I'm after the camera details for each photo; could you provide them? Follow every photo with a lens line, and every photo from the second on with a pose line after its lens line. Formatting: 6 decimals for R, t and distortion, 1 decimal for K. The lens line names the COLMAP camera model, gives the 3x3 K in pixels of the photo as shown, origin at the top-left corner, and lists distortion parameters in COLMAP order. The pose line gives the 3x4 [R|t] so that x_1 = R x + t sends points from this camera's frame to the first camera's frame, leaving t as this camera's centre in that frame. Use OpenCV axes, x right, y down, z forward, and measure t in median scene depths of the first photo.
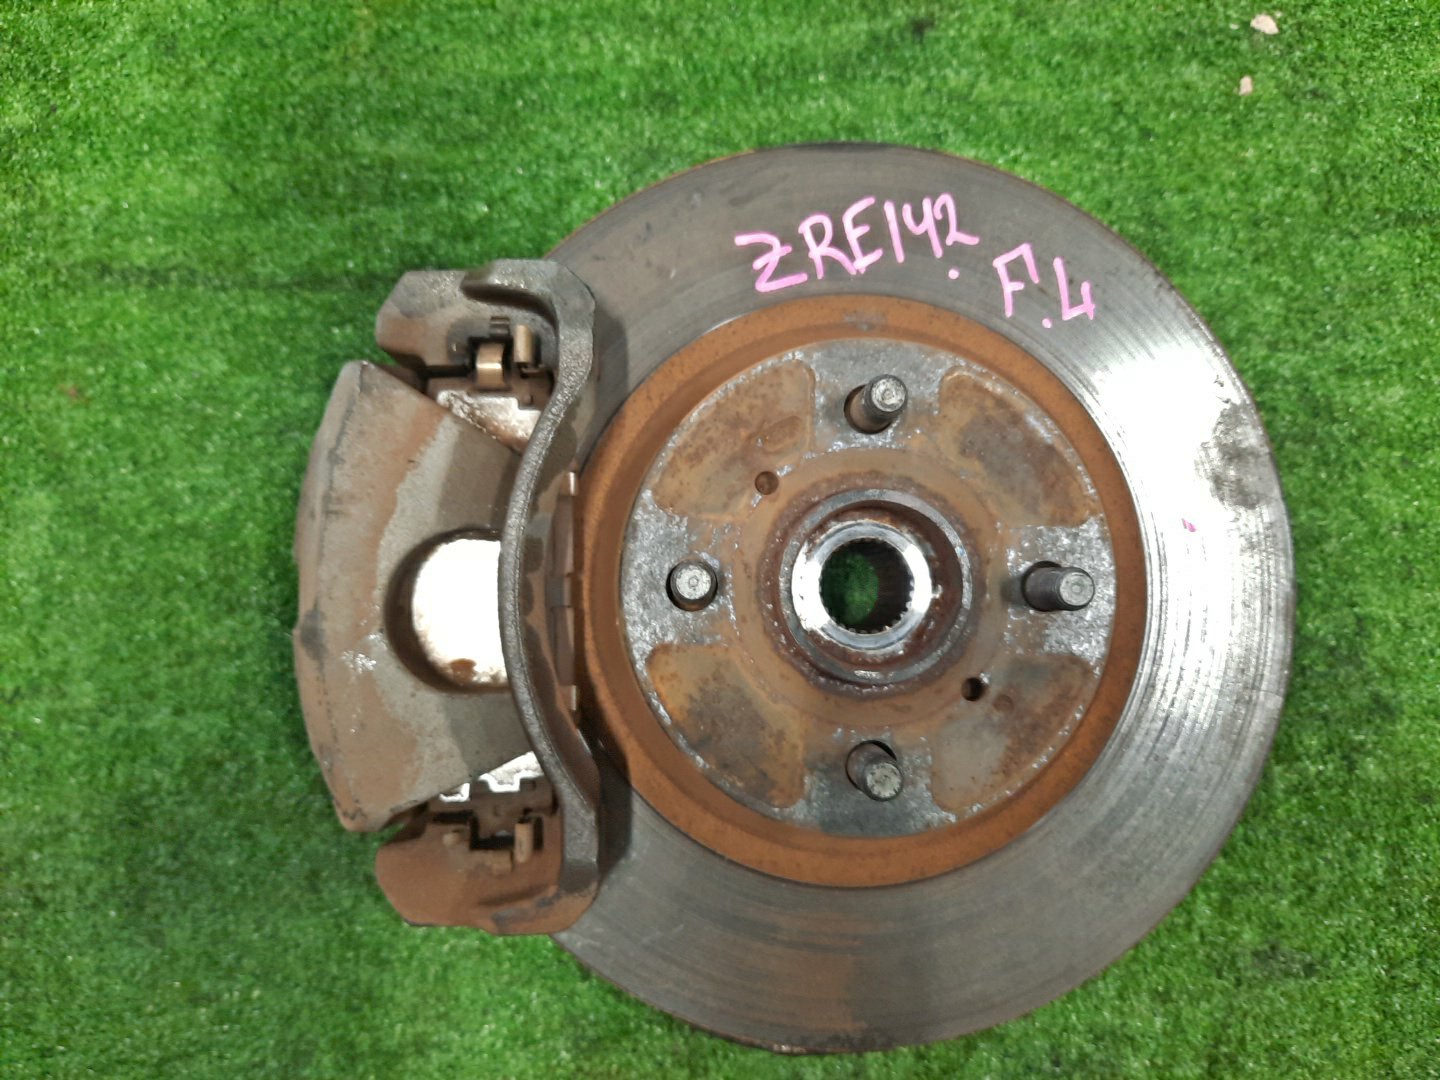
lens RADIAL K [[1036.9, 0, 717.3], [0, 1036.9, 542.6], [0, 0, 1]] dist [-0.016959, 0.004055]
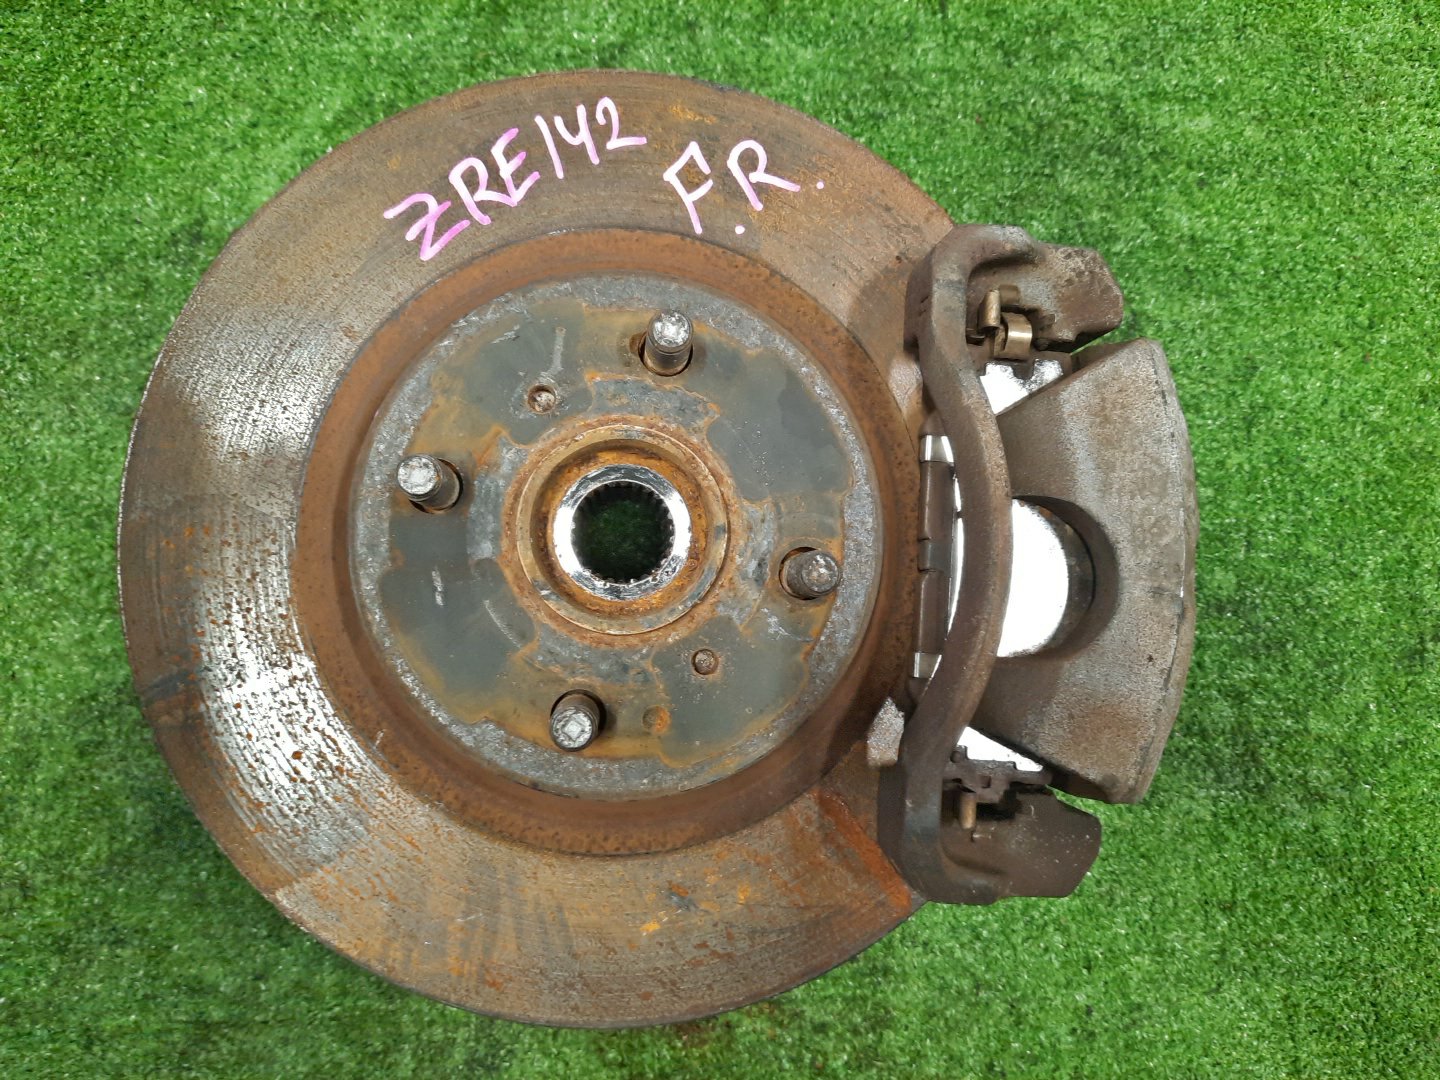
lens RADIAL K [[1036.9, 0, 717.3], [0, 1036.9, 542.6], [0, 0, 1]] dist [-0.016959, 0.004055]
pose [[0.992605, 0.118464, 0.026507, 0.195436], [-0.118415, 0.992958, -0.003392, 0.335806], [-0.026722, 0.000228, 0.999643, -0.024575]]
